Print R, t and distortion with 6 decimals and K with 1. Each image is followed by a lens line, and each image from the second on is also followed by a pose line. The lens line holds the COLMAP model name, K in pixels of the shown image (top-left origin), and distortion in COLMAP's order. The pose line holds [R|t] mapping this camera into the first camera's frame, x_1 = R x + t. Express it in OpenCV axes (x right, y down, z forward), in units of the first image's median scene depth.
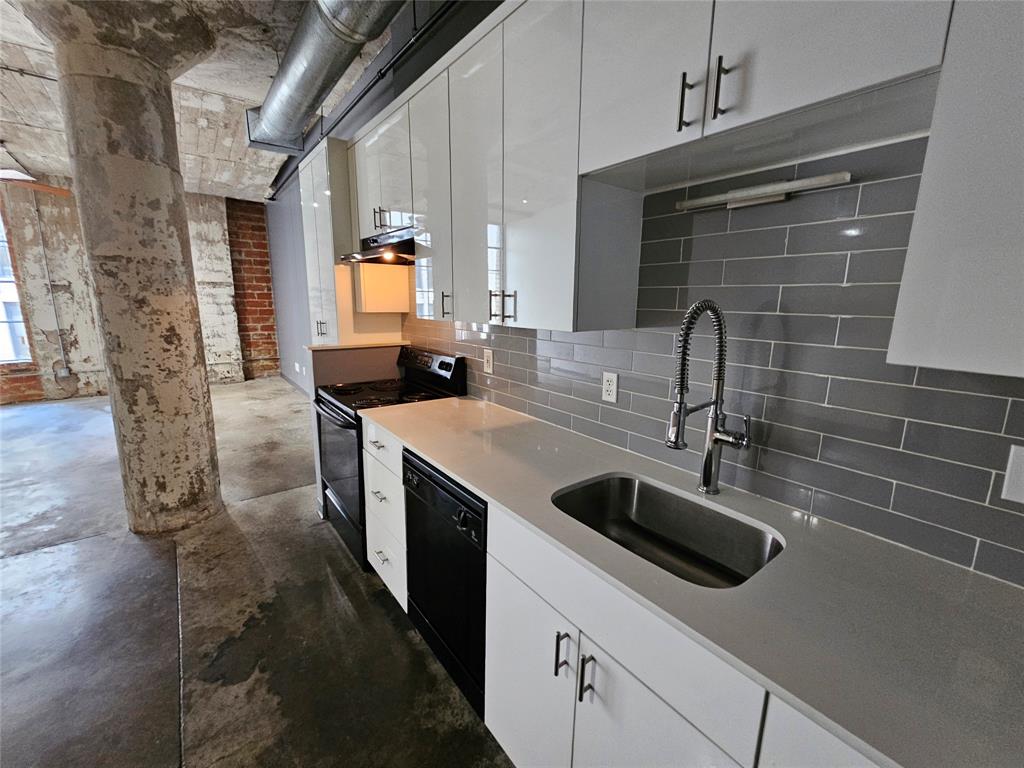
lens RADIAL K [[417.5, 0, 515.8], [0, 417.5, 380.6], [0, 0, 1]] dist [-0.001987, -0.000202]
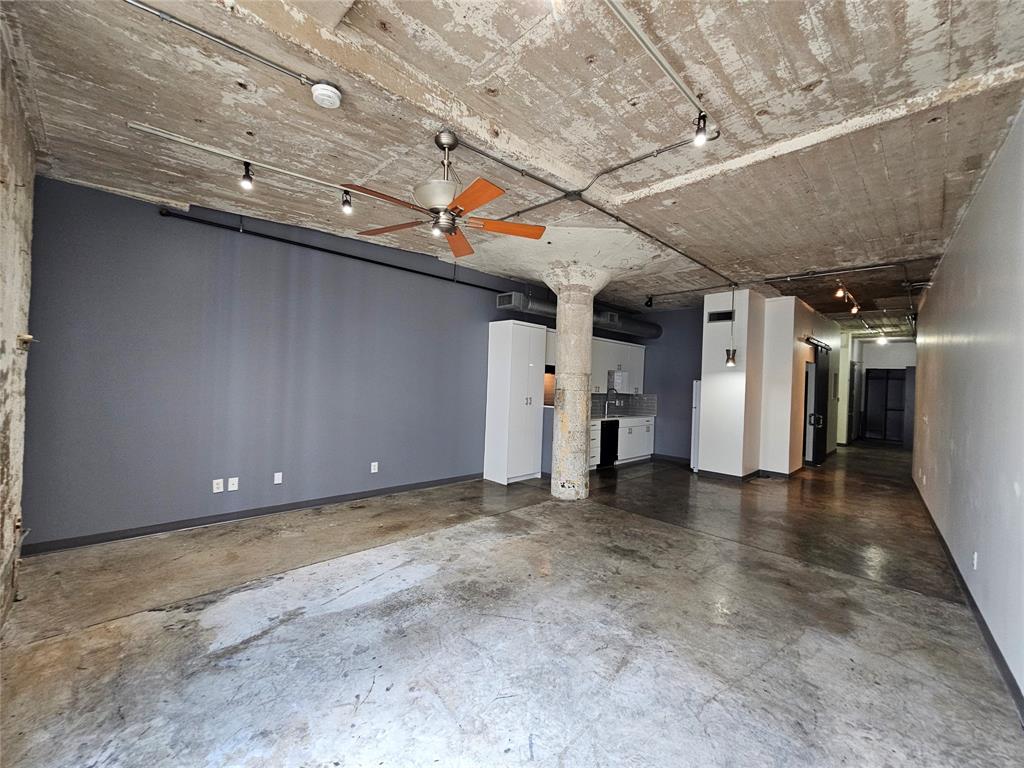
lens RADIAL K [[417.5, 0, 515.8], [0, 417.5, 380.6], [0, 0, 1]] dist [-0.001987, -0.000202]
pose [[-0.105132, -0.016572, 0.994320, -2.651370], [0.149193, 0.988282, 0.032246, -0.317469], [-0.983203, 0.151736, -0.101428, 1.312051]]
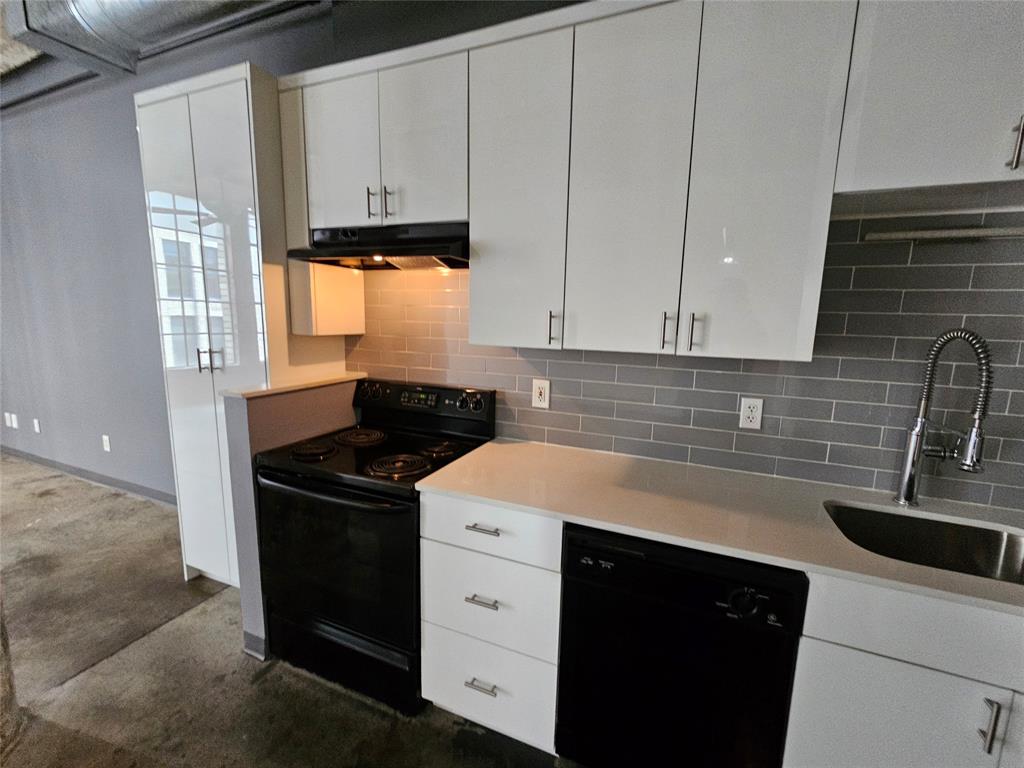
lens RADIAL K [[420.3, 0, 516.6], [0, 420.3, 382.5], [0, 0, 1]] dist [-0.000460, 0.000462]
pose [[0.869725, -0.071476, 0.488333, -0.390248], [0.082809, 0.996564, -0.001619, -0.053969], [-0.486539, 0.041846, 0.872656, 0.225226]]
